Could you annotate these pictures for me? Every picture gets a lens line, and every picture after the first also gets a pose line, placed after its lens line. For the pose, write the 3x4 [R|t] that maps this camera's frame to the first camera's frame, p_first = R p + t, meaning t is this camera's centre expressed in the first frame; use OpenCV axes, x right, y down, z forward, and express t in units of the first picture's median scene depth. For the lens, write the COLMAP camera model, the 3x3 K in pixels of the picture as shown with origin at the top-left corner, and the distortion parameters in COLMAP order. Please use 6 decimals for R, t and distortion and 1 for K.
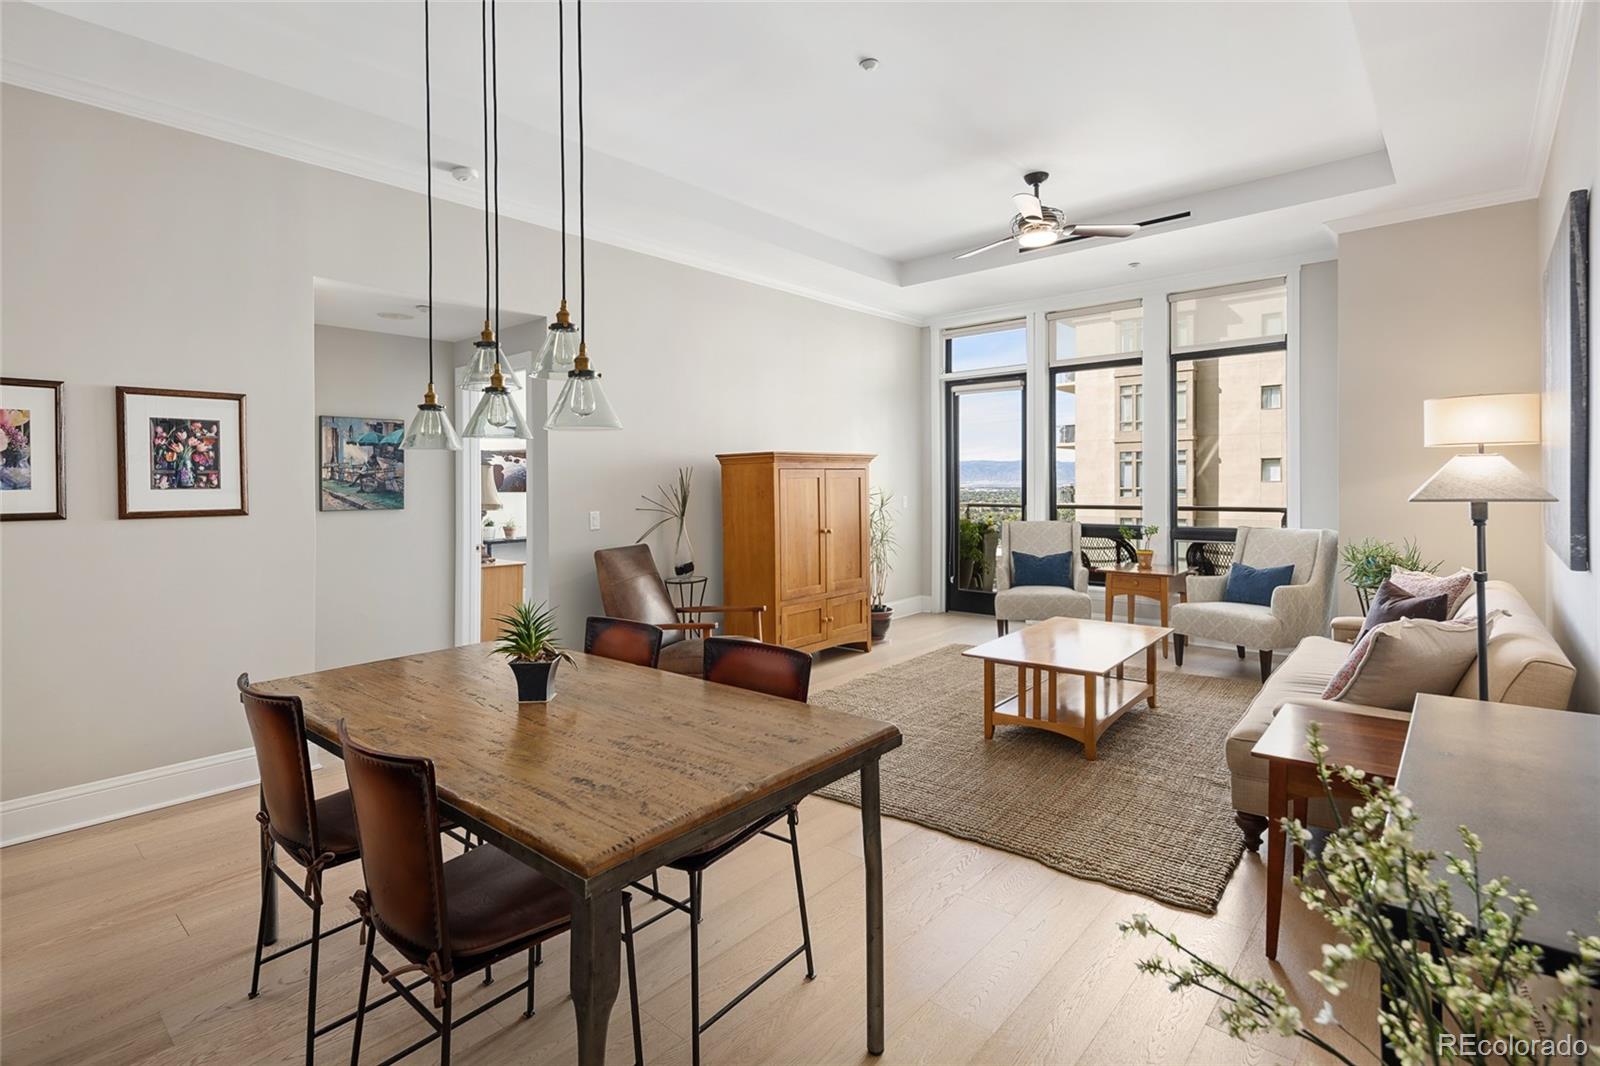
lens RADIAL K [[776.0, 0, 788.9], [0, 776.0, 493.5], [0, 0, 1]] dist [0.005790, -0.002782]
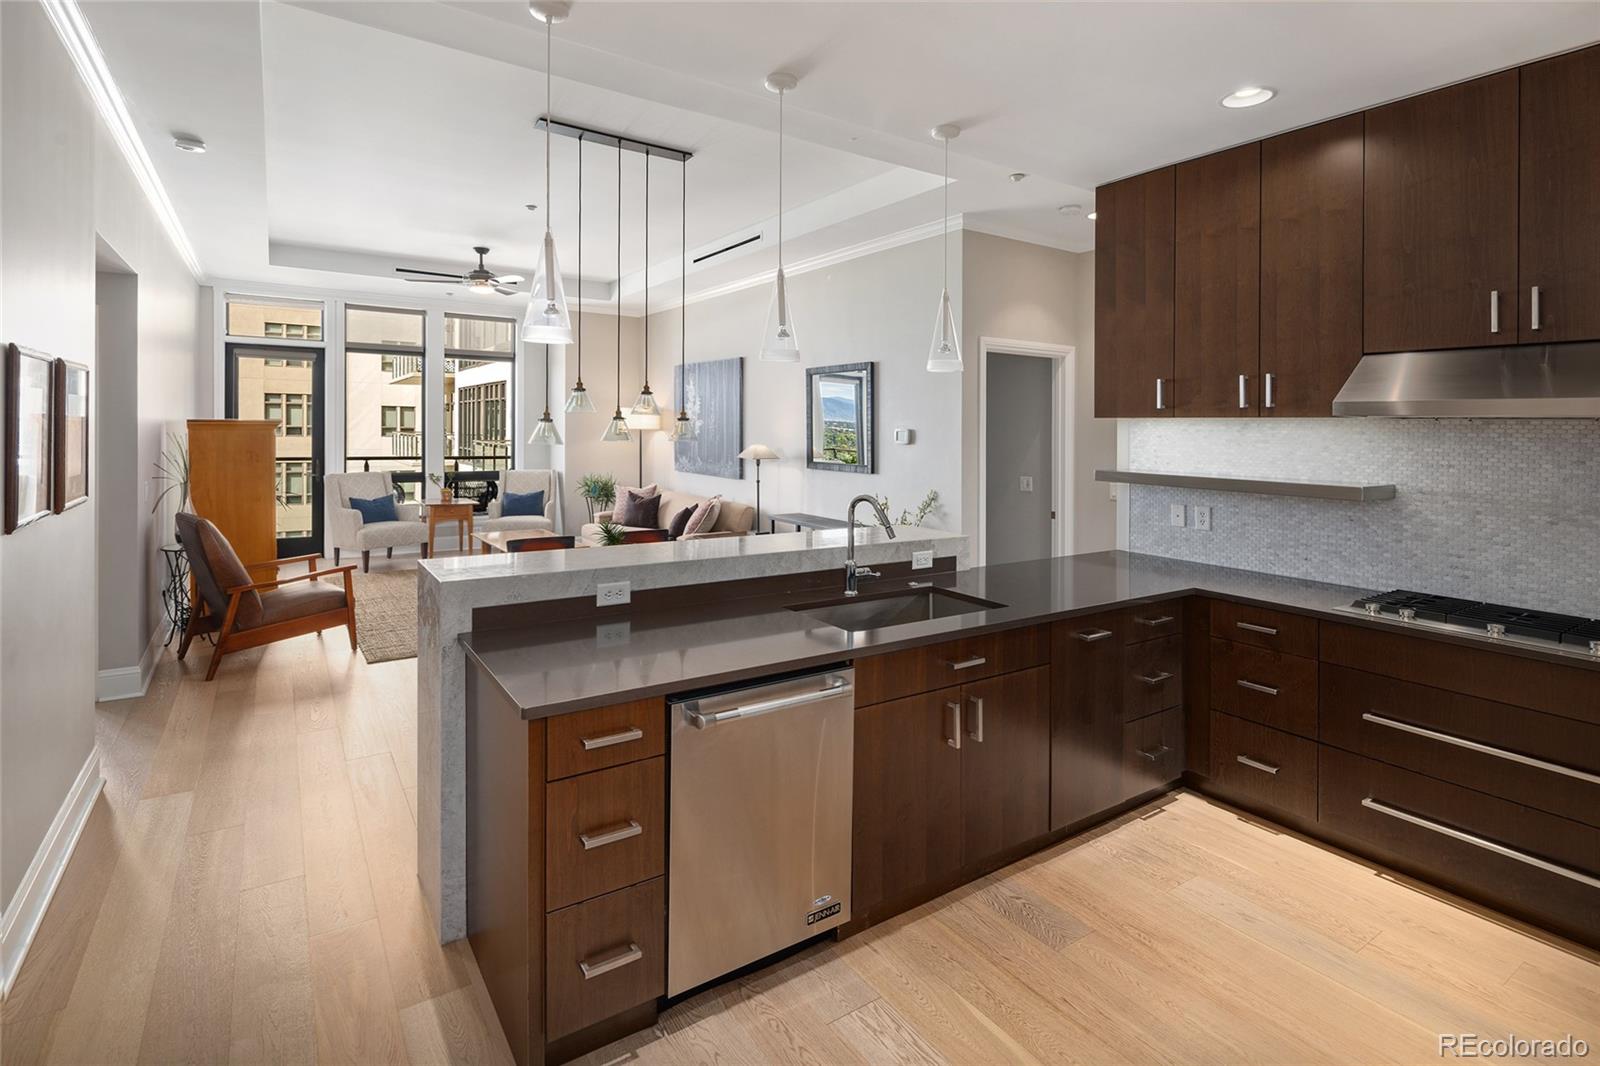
lens RADIAL K [[776.0, 0, 790.7], [0, 776.0, 459.6], [0, 0, 1]] dist [0.005790, -0.002782]
pose [[0.251704, -0.030239, 0.967332, -1.004372], [-0.005075, 0.999457, 0.032564, -0.042041], [-0.967791, -0.013105, 0.251414, 0.007349]]
